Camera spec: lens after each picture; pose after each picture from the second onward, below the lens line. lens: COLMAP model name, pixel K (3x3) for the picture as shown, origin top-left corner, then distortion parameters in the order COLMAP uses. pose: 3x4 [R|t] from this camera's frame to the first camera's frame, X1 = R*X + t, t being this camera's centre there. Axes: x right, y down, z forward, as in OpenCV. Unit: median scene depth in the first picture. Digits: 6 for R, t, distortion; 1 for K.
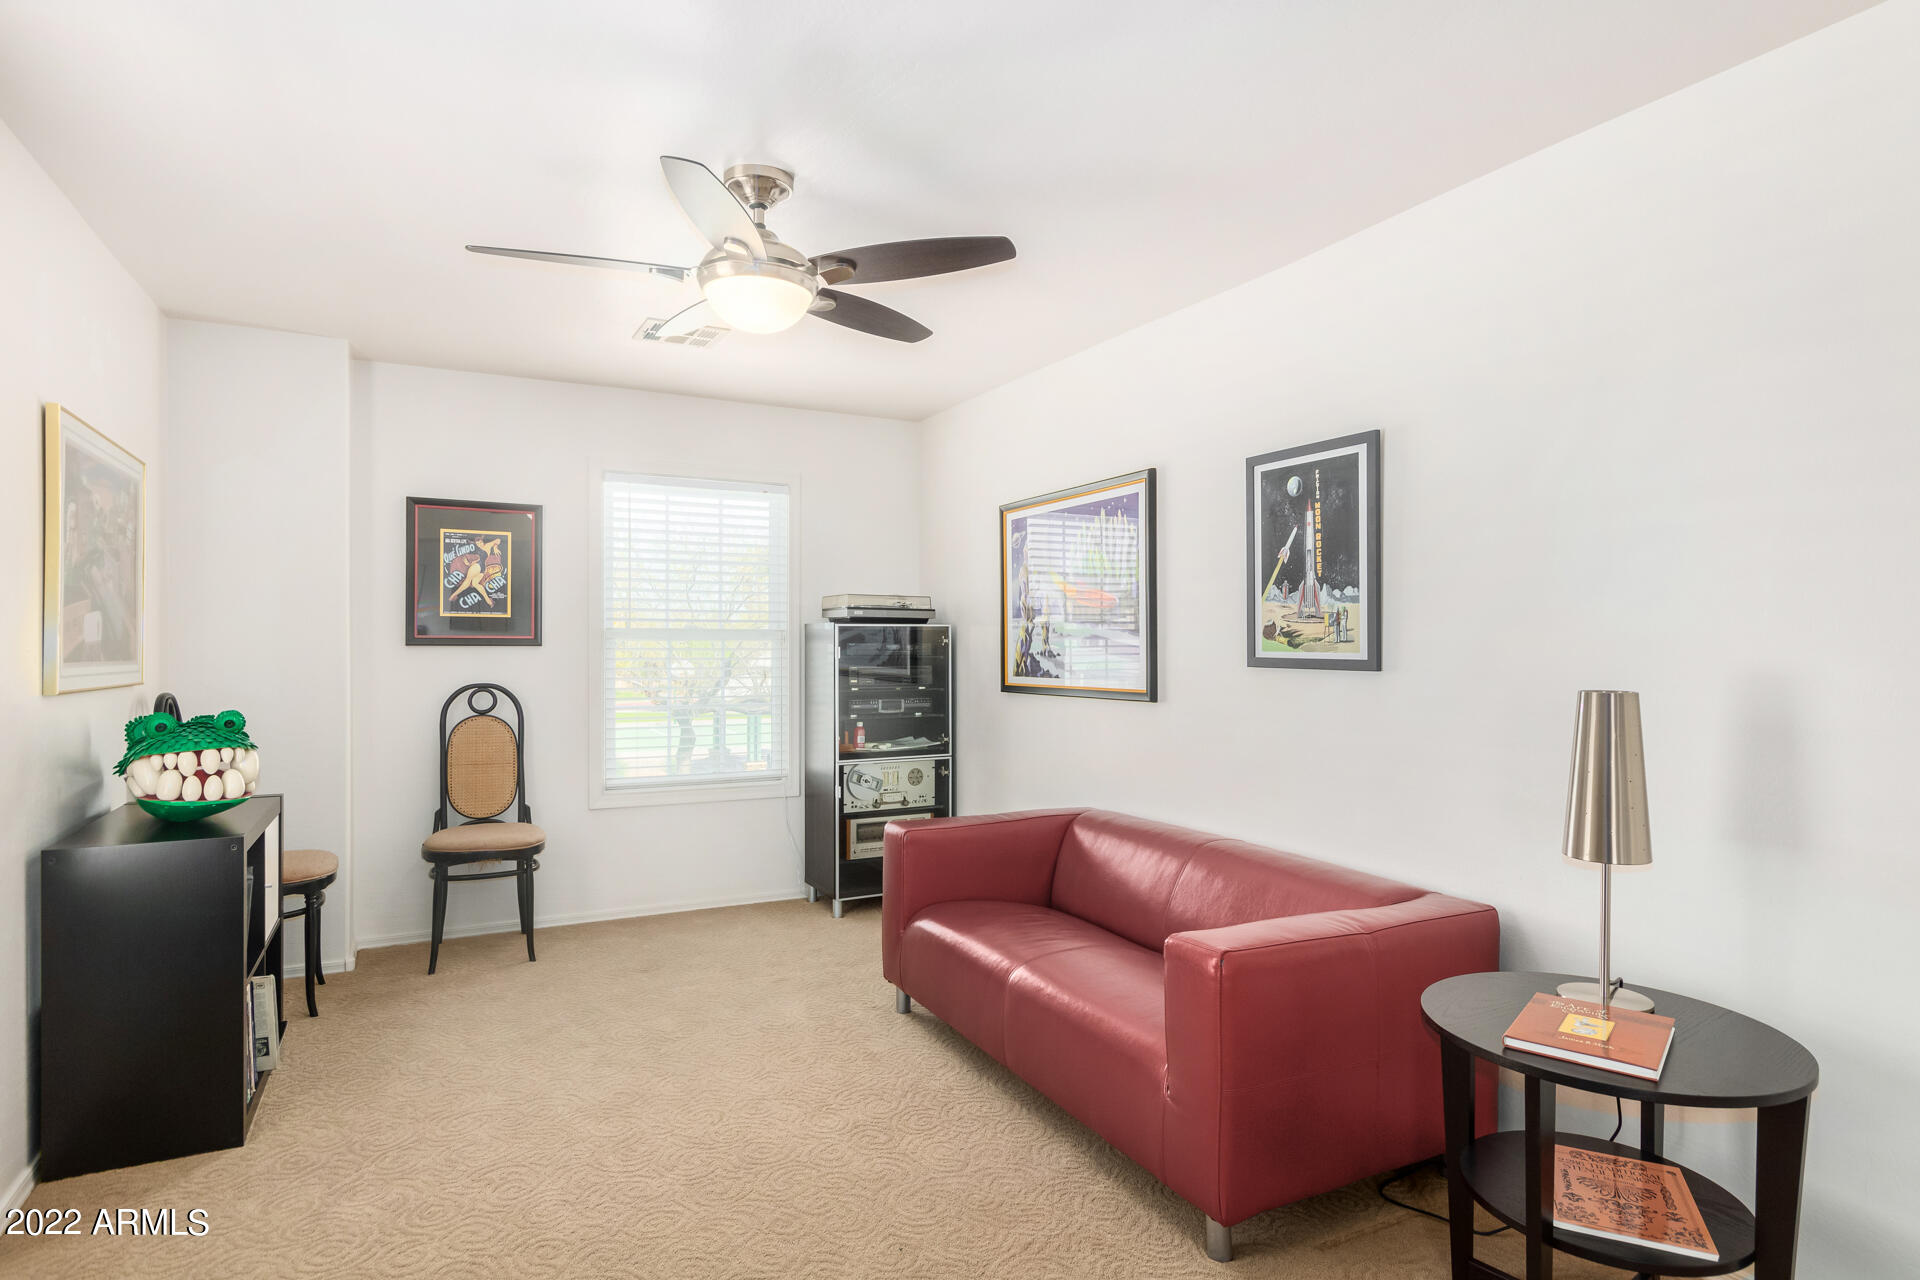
lens RADIAL K [[1041.9, 0, 960.0], [0, 1041.9, 640.0], [0, 0, 1]] dist [-0.004422, 0.014956]
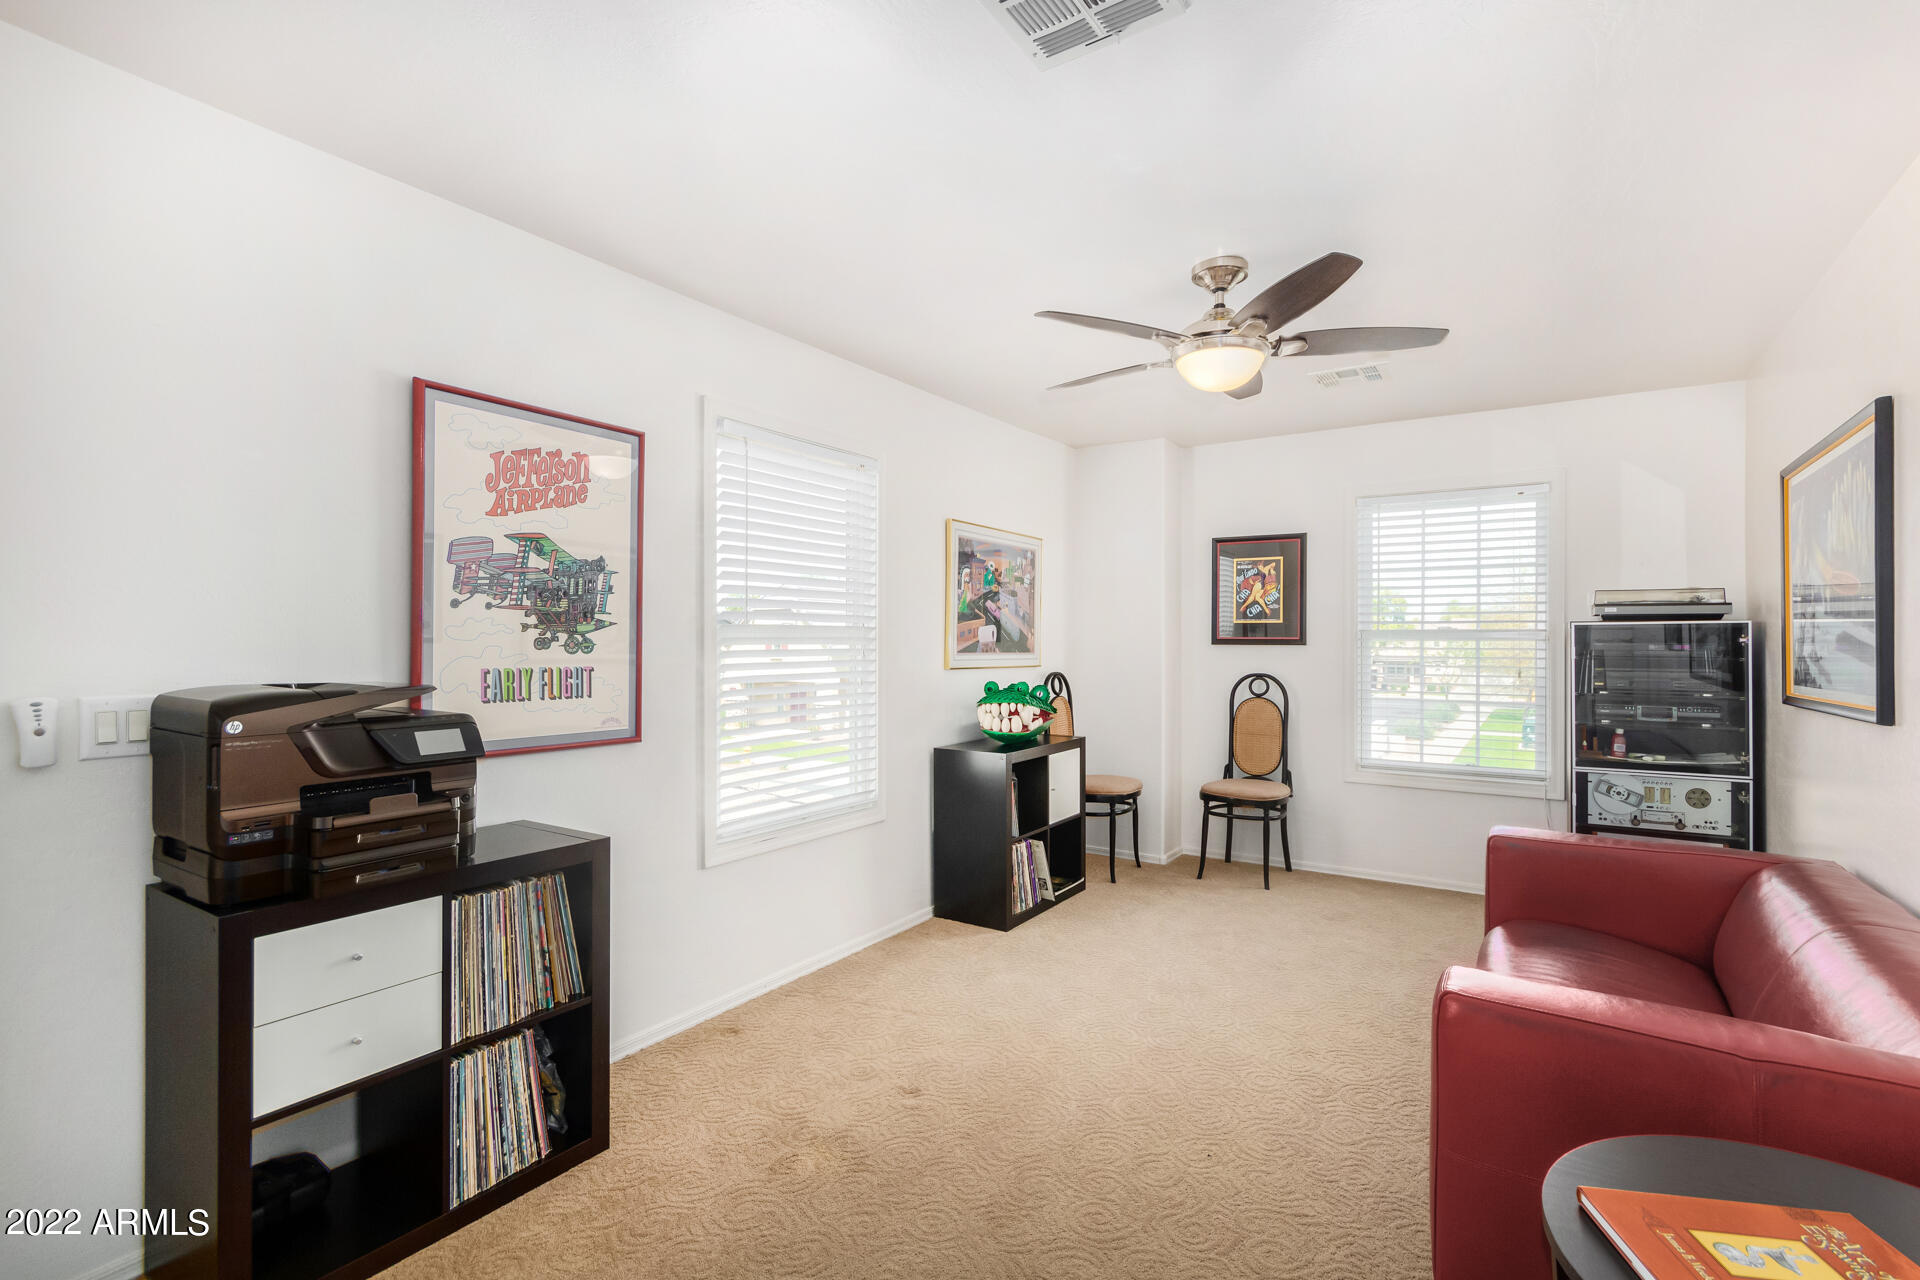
lens RADIAL K [[878.3, 0, 969.7], [0, 878.3, 639.5], [0, 0, 1]] dist [0.001852, 0.000974]
pose [[0.498573, -0.002892, -0.866843, 0.319529], [0.001736, 0.999996, -0.002337, 0.000851], [0.866846, -0.000340, 0.498576, 0.127030]]
